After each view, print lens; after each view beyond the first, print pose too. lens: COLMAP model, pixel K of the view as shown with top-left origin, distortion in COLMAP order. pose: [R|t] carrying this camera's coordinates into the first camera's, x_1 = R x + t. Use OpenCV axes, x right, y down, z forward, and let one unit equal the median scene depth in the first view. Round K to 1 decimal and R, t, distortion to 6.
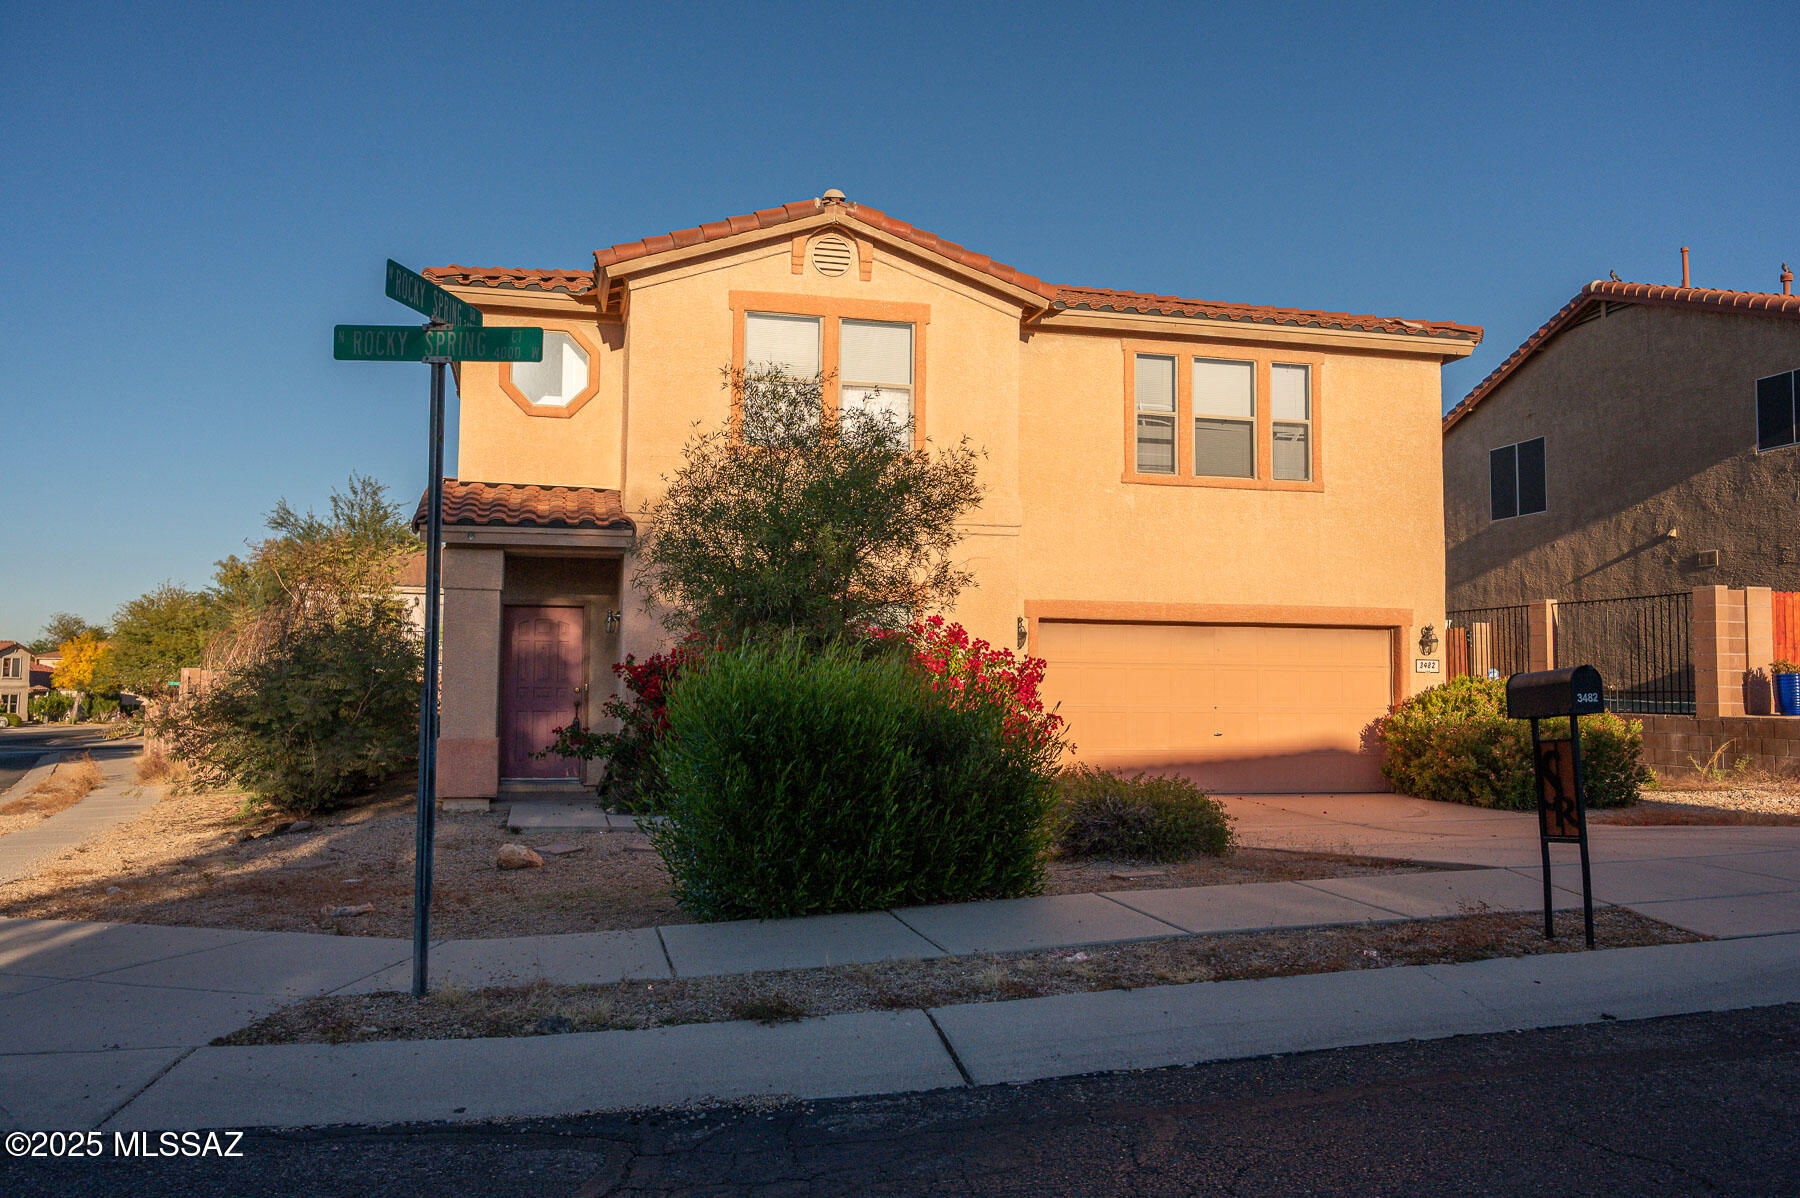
lens RADIAL K [[1474.1, 0, 899.6], [0, 1474.1, 597.8], [0, 0, 1]] dist [0.000681, 0.001825]
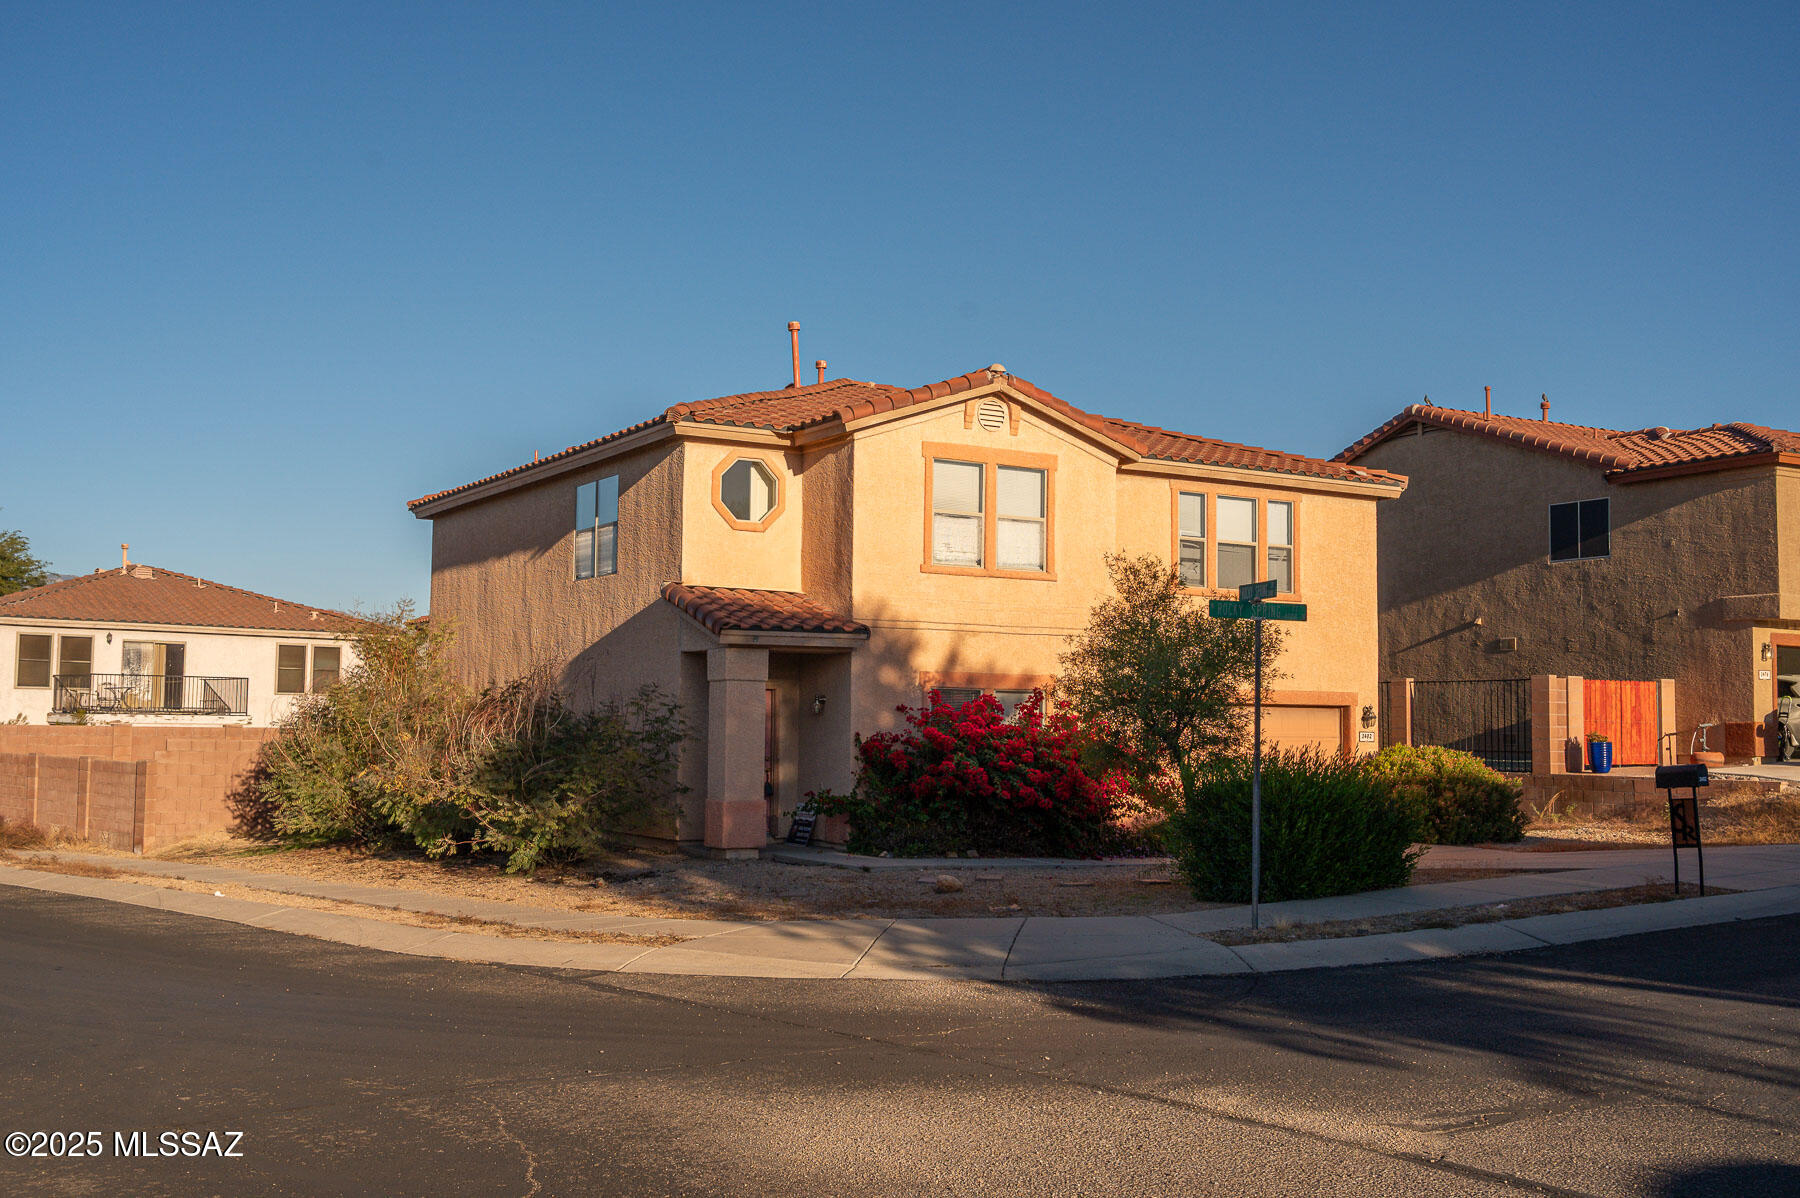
lens RADIAL K [[1858.3, 0, 901.4], [0, 1858.3, 599.3], [0, 0, 1]] dist [-0.012682, 0.000000]
pose [[0.955054, 0.022253, 0.295596, -0.523973], [-0.020706, 0.999751, -0.008364, -0.053032], [-0.295708, 0.001868, 0.955276, -0.443789]]
